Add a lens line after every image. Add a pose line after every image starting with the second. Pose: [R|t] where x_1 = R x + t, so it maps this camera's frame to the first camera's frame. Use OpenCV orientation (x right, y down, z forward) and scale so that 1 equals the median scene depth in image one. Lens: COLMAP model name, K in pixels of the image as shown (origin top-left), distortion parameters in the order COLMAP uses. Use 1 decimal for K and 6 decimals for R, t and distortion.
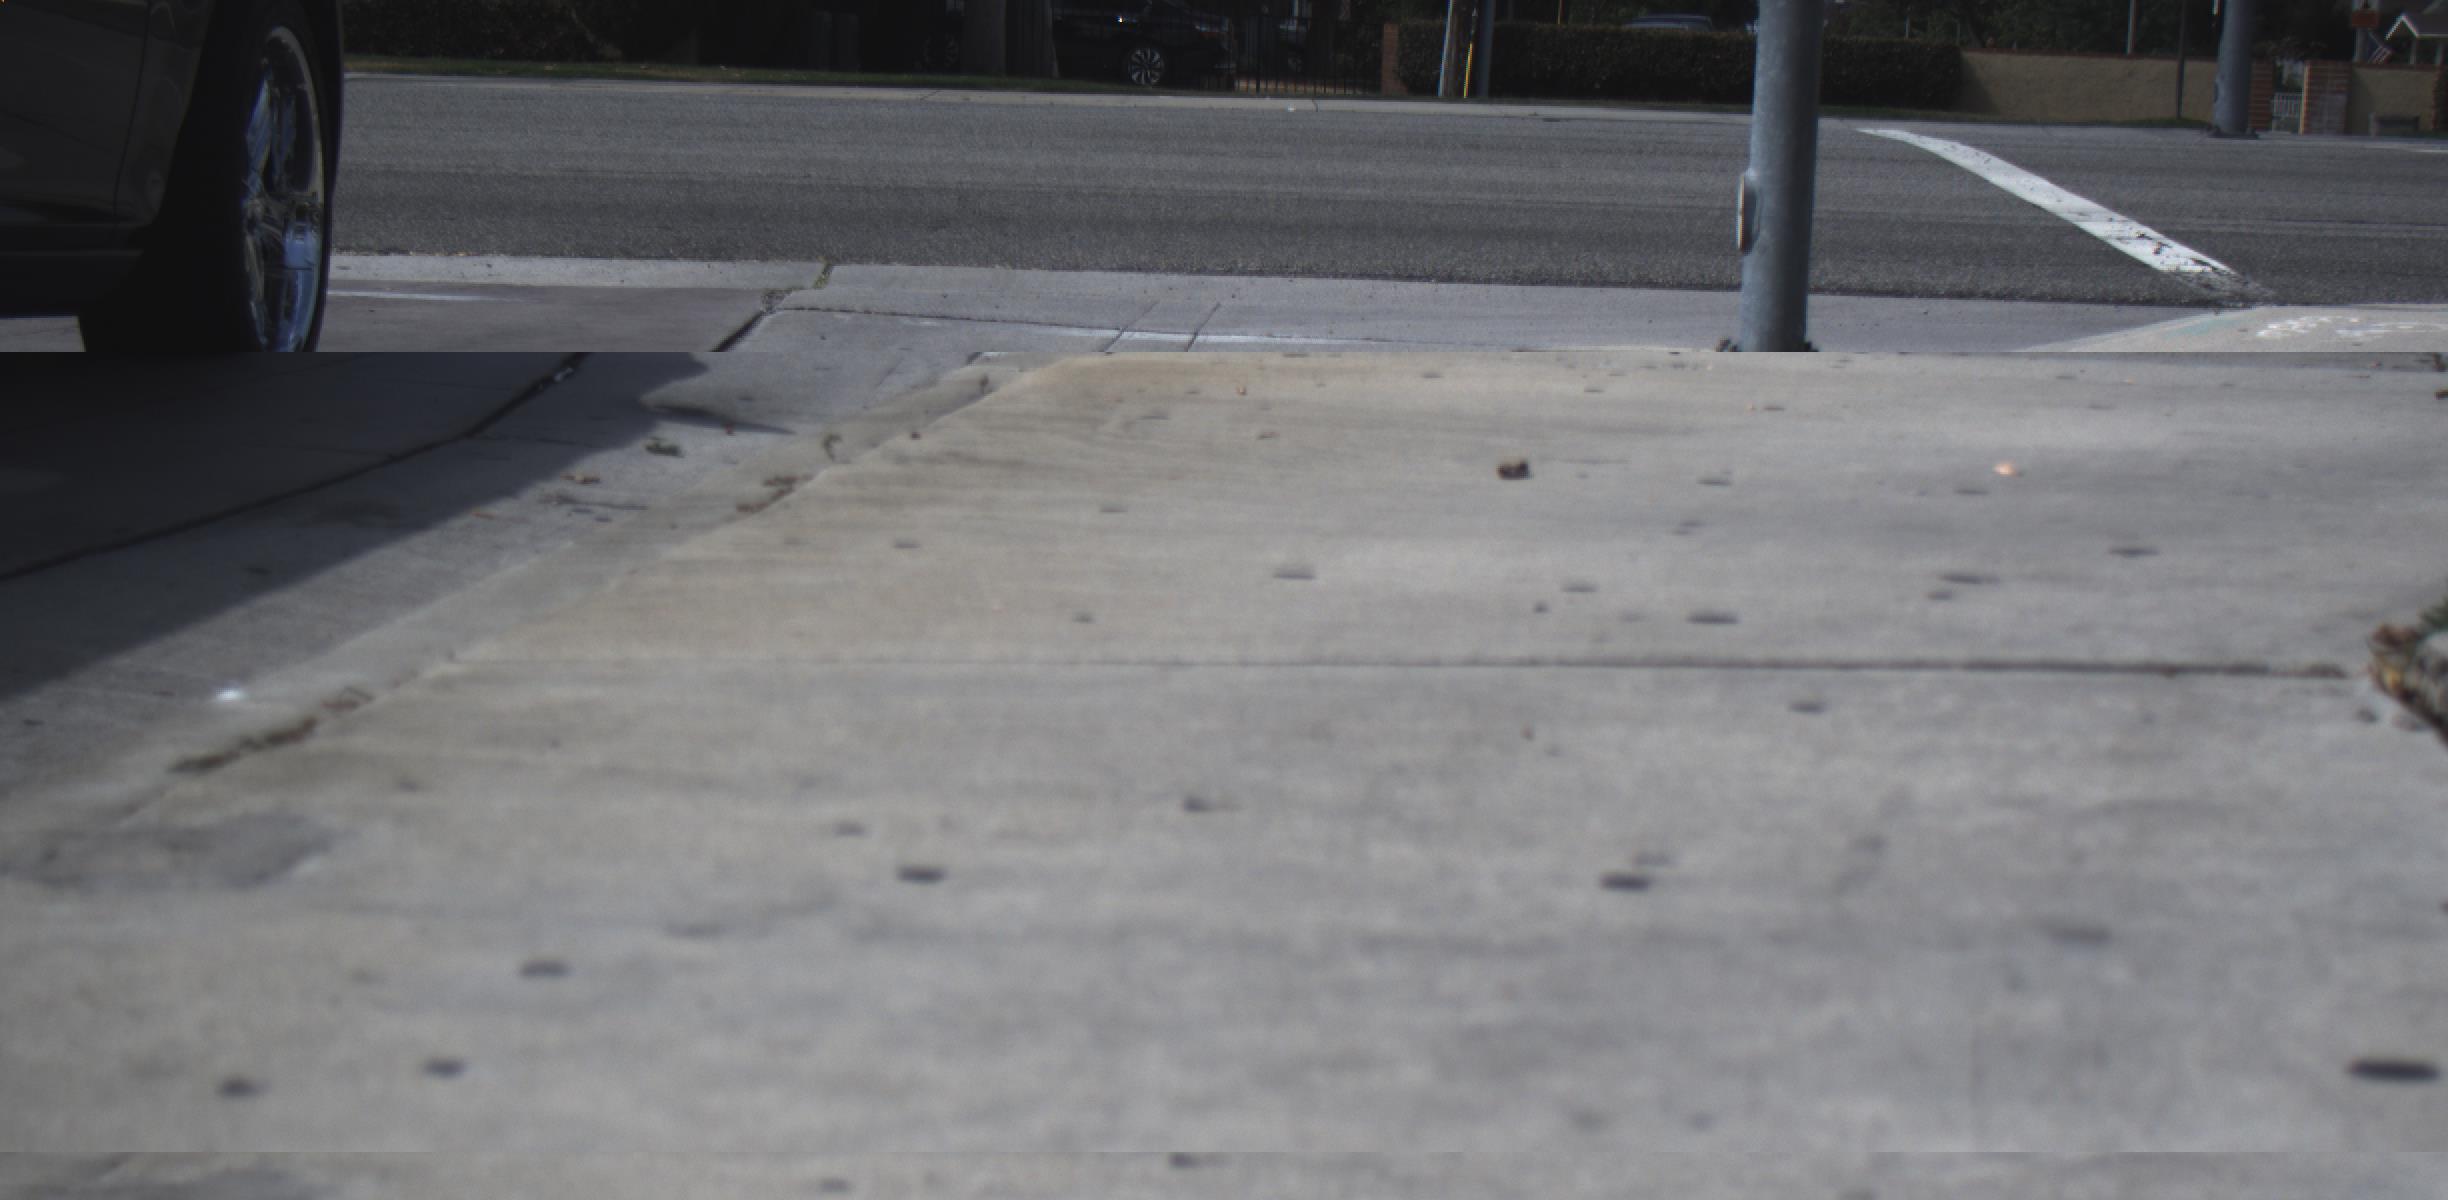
lens RADIAL K [[4380.2, 0, 1249.5], [0, 4380.2, 602.9], [0, 0, 1]] dist [-0.068720, 0.000000]
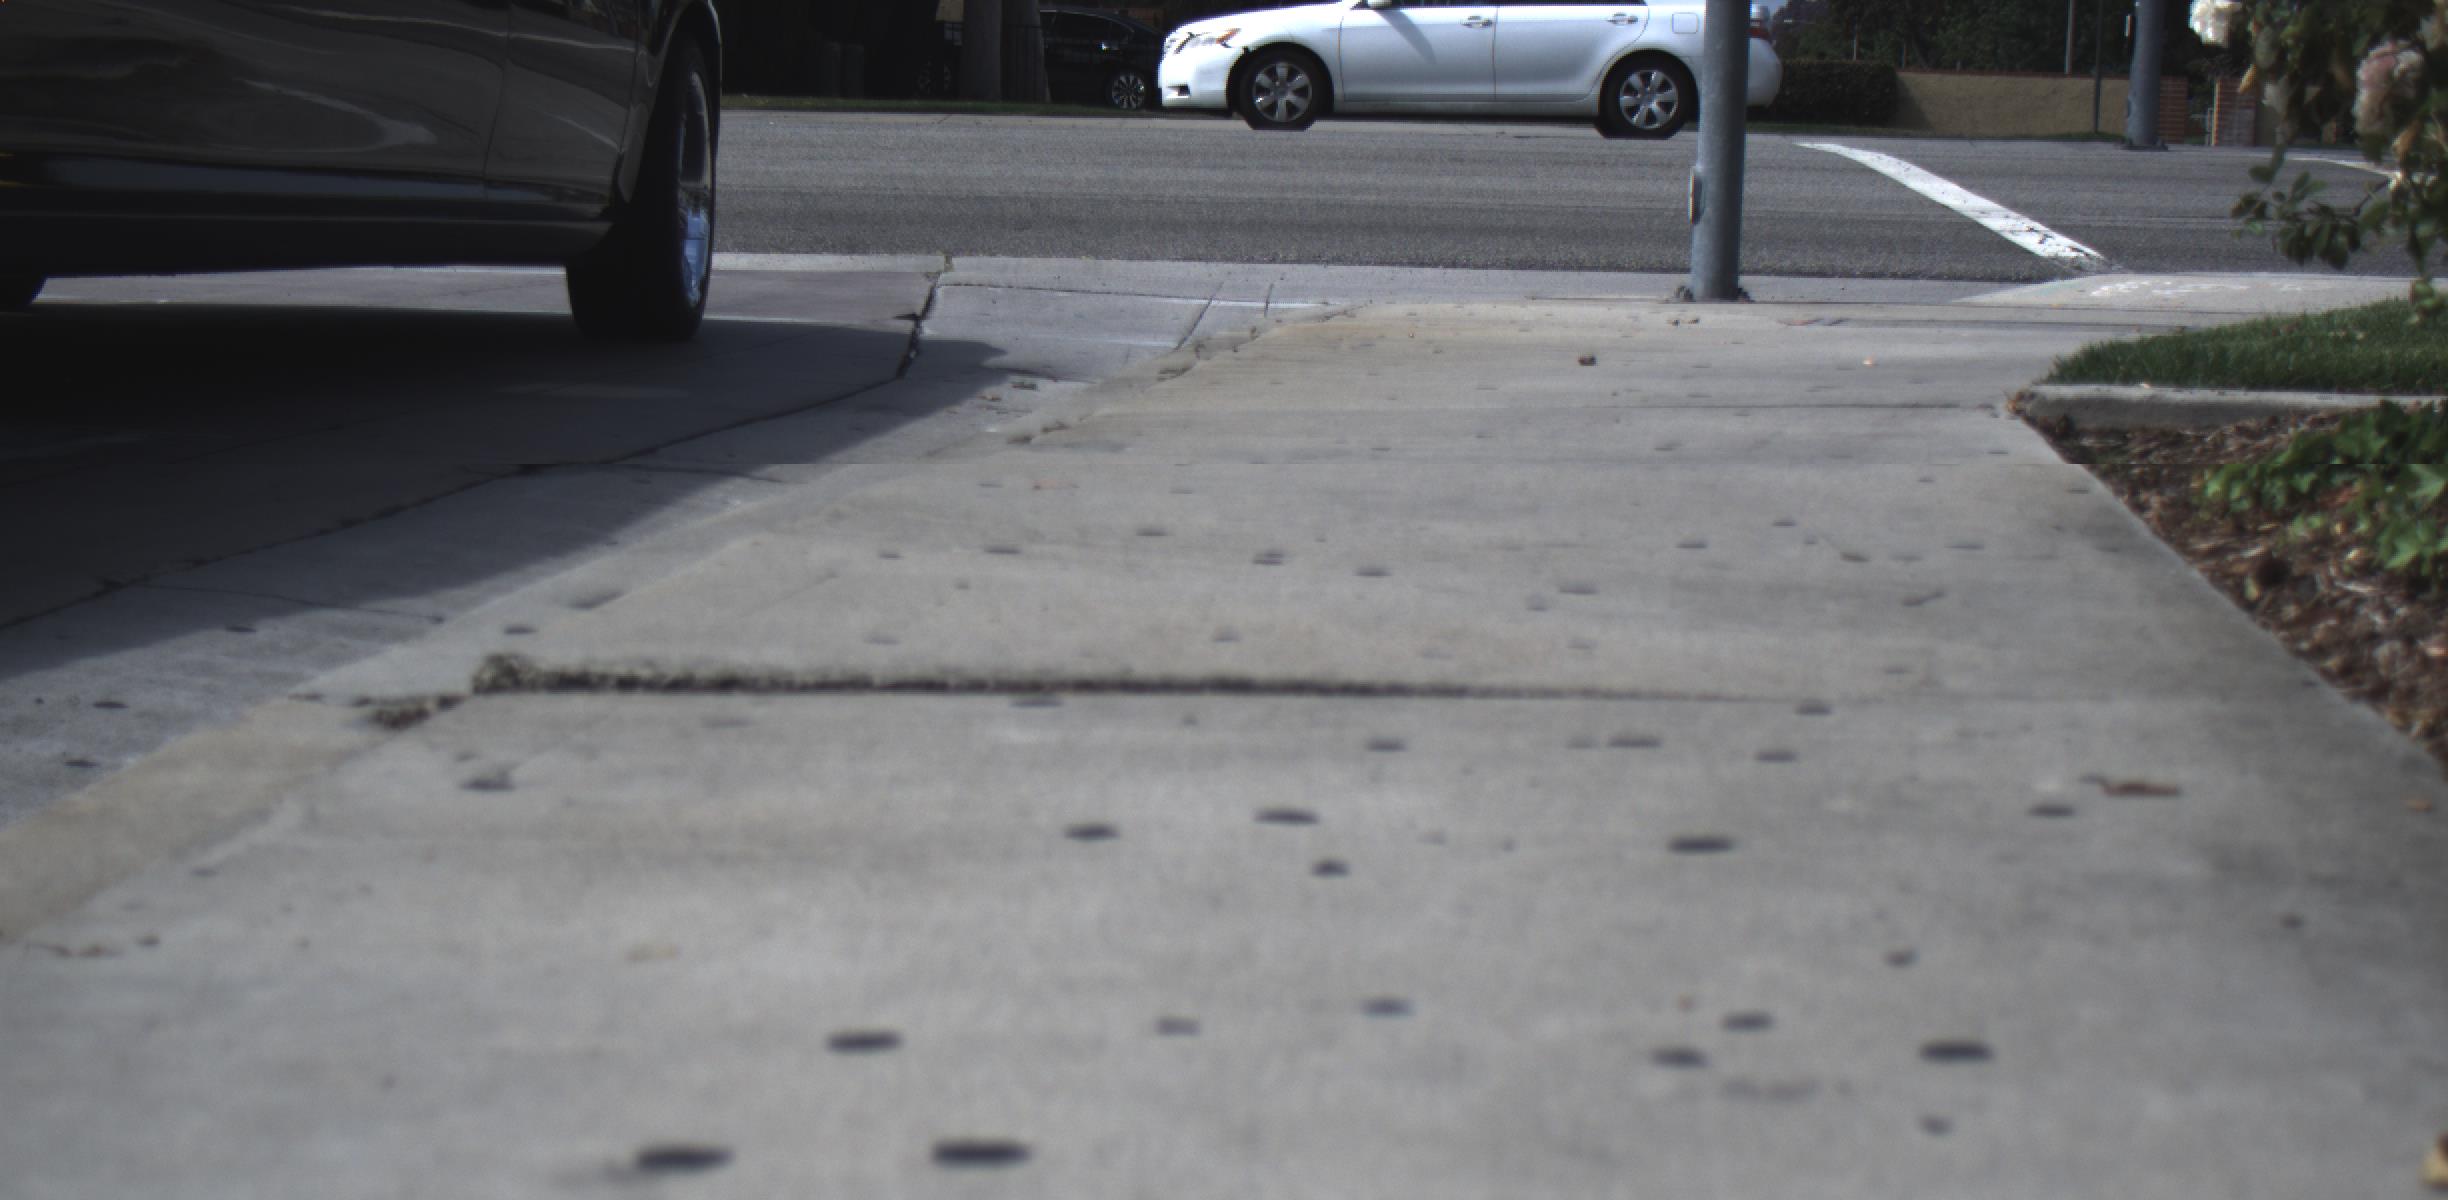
lens RADIAL K [[4380.2, 0, 1233.7], [0, 4380.2, 598.6], [0, 0, 1]] dist [-0.068720, 0.000000]
pose [[0.999945, -0.008208, 0.006525, -0.020005], [0.008249, 0.999946, -0.006265, 0.021402], [-0.006473, 0.006318, 0.999959, -0.179682]]
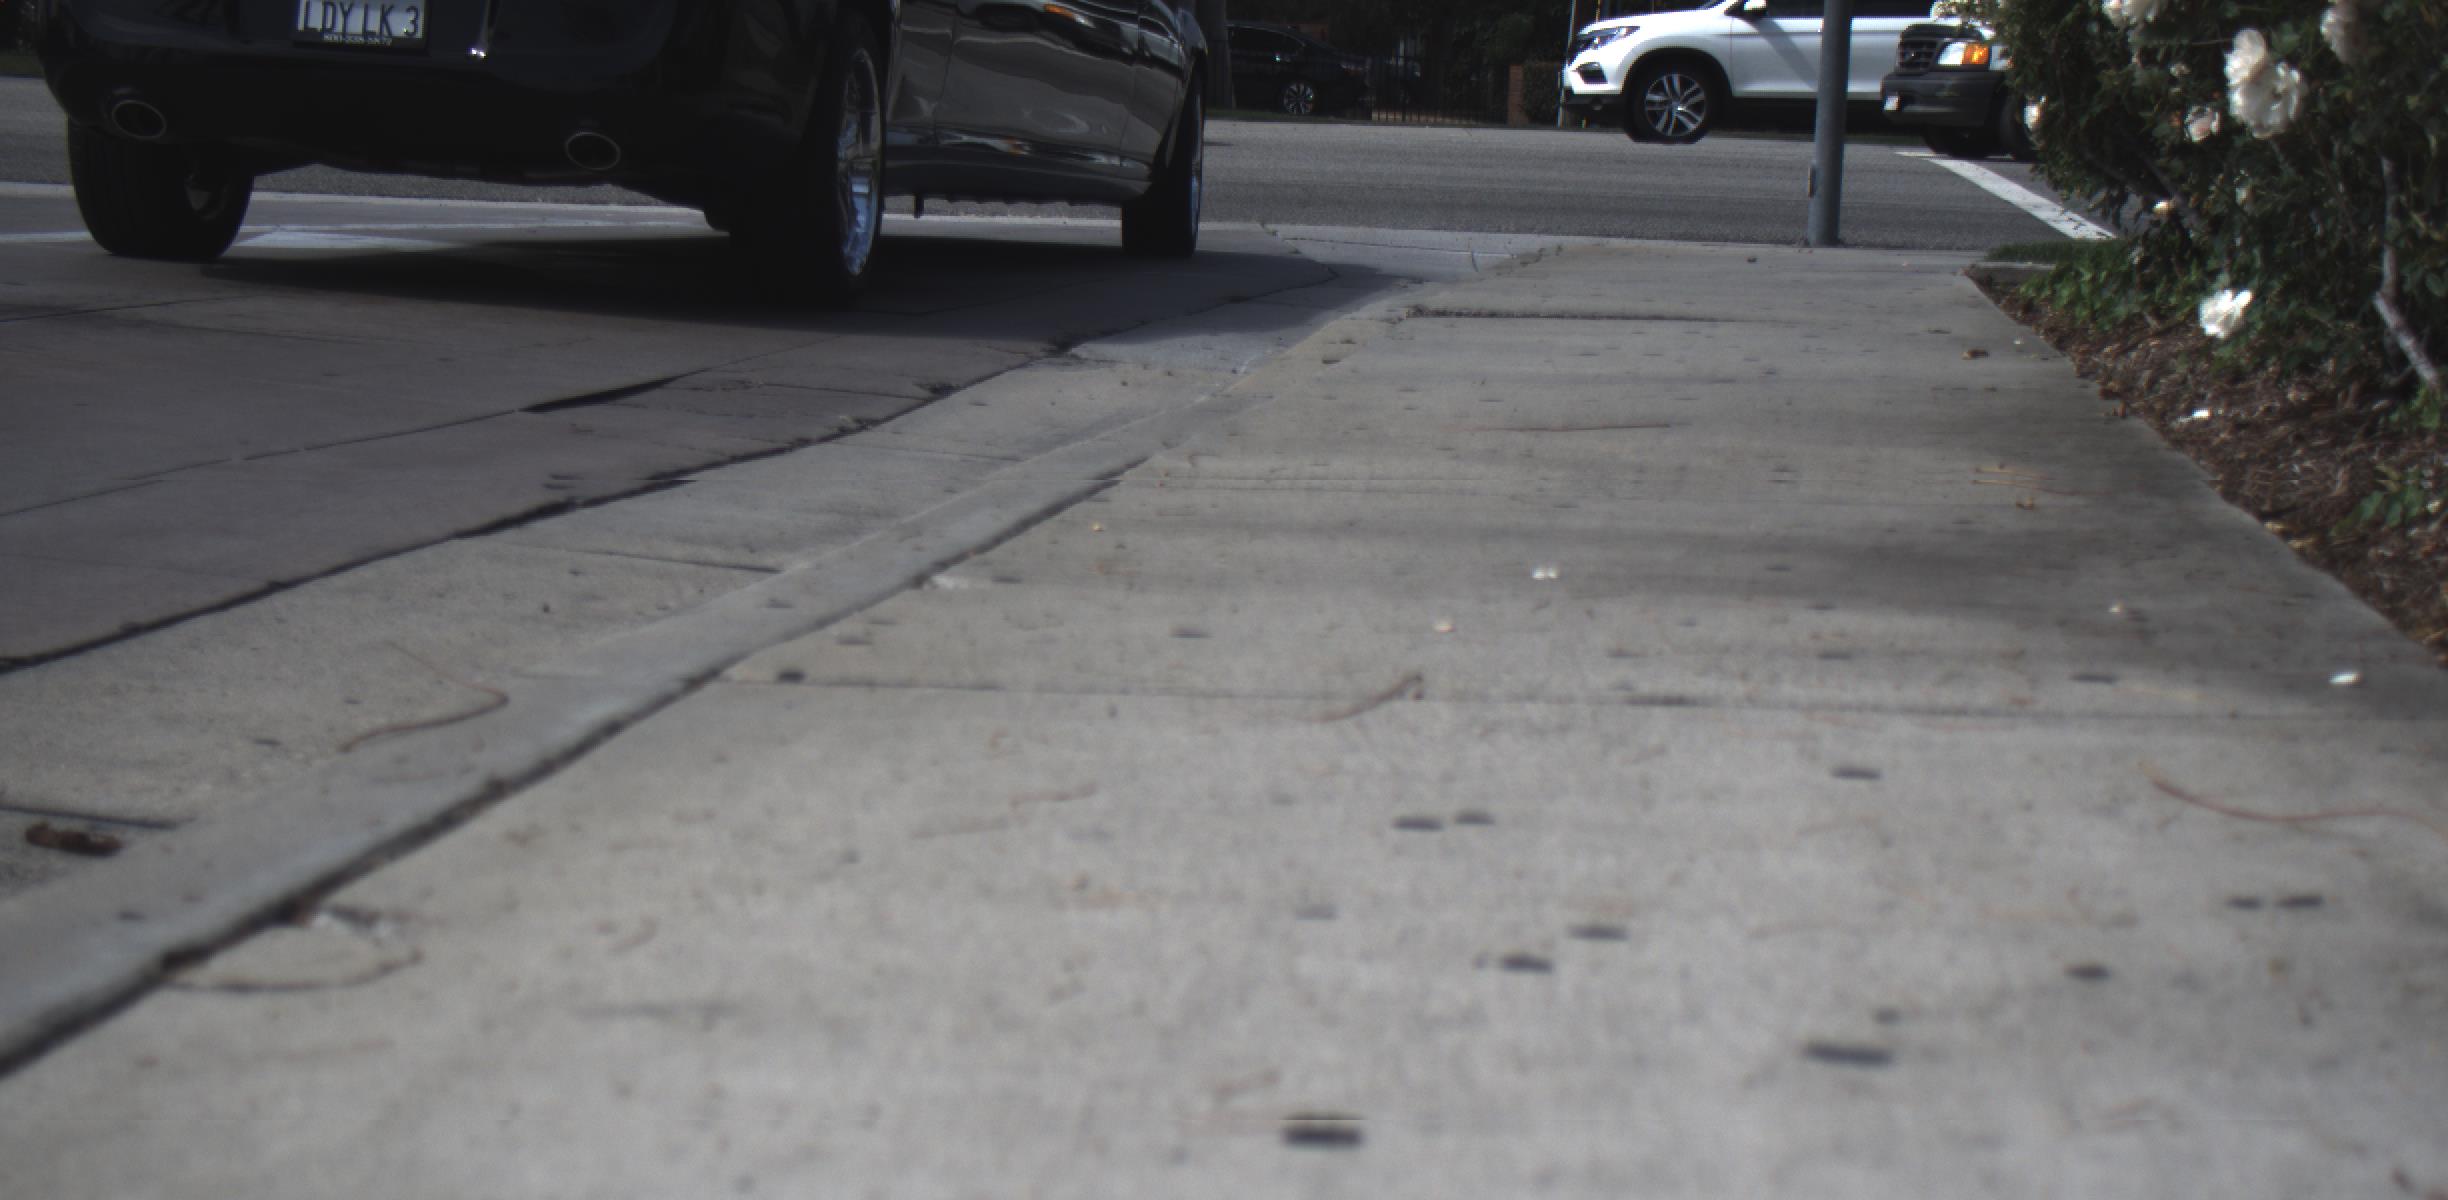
lens RADIAL K [[4380.2, 0, 1215.3], [0, 4380.2, 608.9], [0, 0, 1]] dist [-0.068720, 0.000000]
pose [[0.999717, 0.007945, -0.022414, -0.060425], [-0.008061, 0.999954, -0.005107, 0.062853], [0.022373, 0.005286, 0.999736, -0.537637]]
